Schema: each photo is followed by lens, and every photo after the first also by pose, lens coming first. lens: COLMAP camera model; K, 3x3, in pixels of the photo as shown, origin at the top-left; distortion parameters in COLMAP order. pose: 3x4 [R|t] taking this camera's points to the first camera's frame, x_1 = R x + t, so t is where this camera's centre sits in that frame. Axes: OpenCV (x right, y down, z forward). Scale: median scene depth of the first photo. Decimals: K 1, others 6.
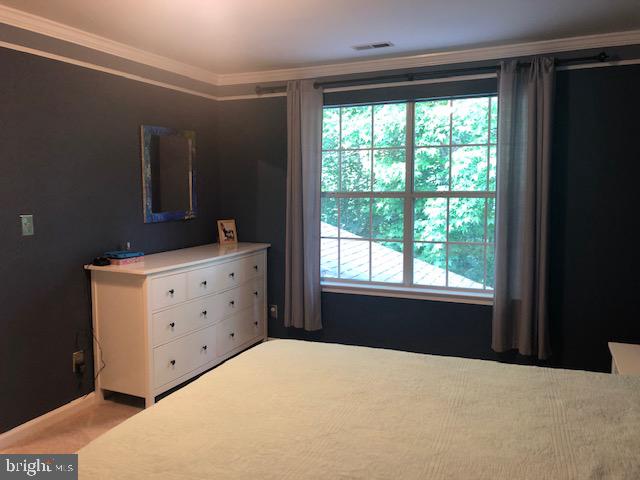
lens RADIAL K [[523.2, 0, 314.1], [0, 523.2, 231.4], [0, 0, 1]] dist [0.016844, -0.014118]
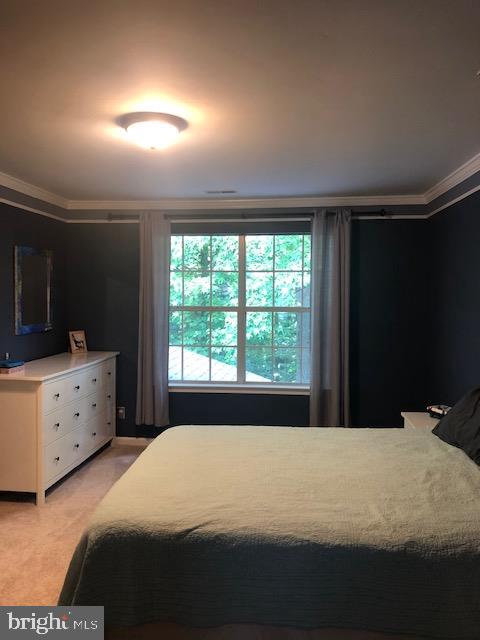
lens RADIAL K [[523.2, 0, 239.5], [0, 523.2, 319.4], [0, 0, 1]] dist [0.016844, -0.014118]
pose [[0.951068, -0.005005, 0.308941, -0.205494], [0.017160, 0.999181, -0.036638, -0.000677], [-0.308505, 0.040147, 0.950375, -0.167400]]
